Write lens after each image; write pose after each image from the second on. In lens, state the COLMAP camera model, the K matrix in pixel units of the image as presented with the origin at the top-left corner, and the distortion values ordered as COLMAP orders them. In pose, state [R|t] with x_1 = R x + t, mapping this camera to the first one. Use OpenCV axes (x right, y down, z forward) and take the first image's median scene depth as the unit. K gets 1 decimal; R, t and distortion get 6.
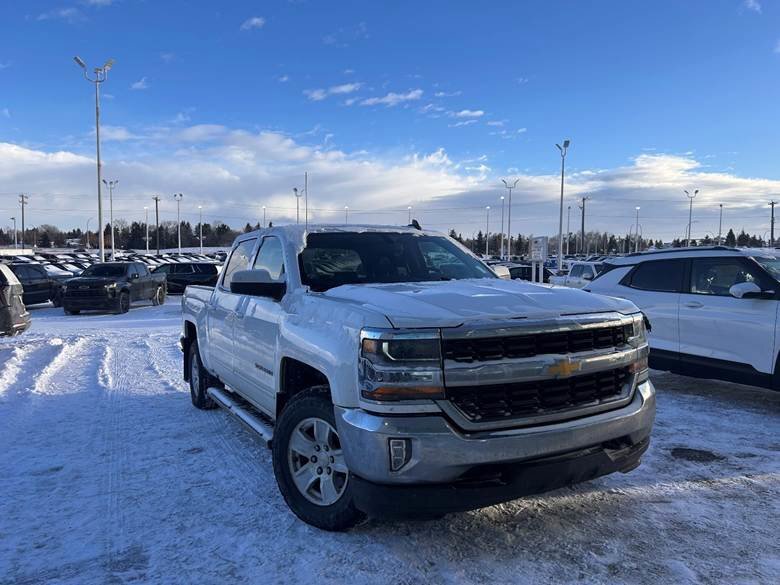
lens RADIAL K [[576.3, 0, 390.0], [0, 576.3, 292.5], [0, 0, 1]] dist [0.011003, 0.000261]
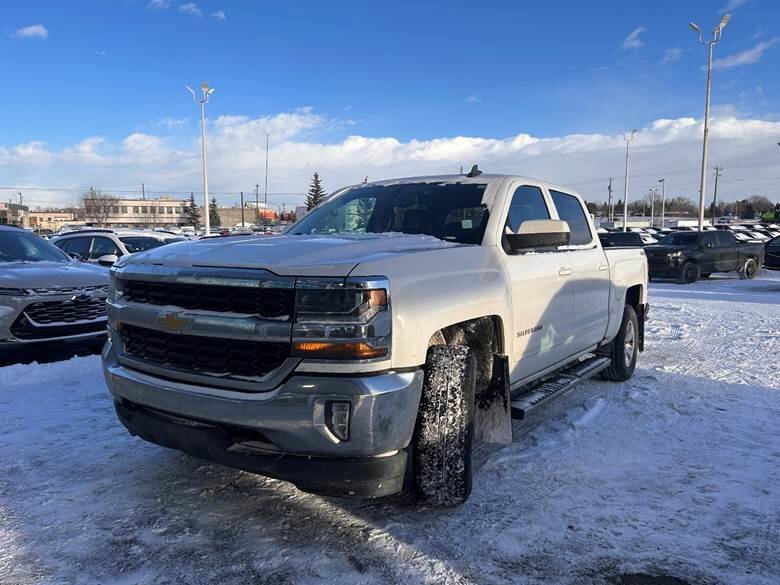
lens RADIAL K [[576.3, 0, 390.0], [0, 576.3, 292.5], [0, 0, 1]] dist [0.011003, 0.000261]
pose [[0.481239, 0.085997, -0.872361, 0.771776], [-0.043005, 0.996294, 0.074490, 0.000039], [0.875534, 0.001668, 0.483154, 0.528126]]
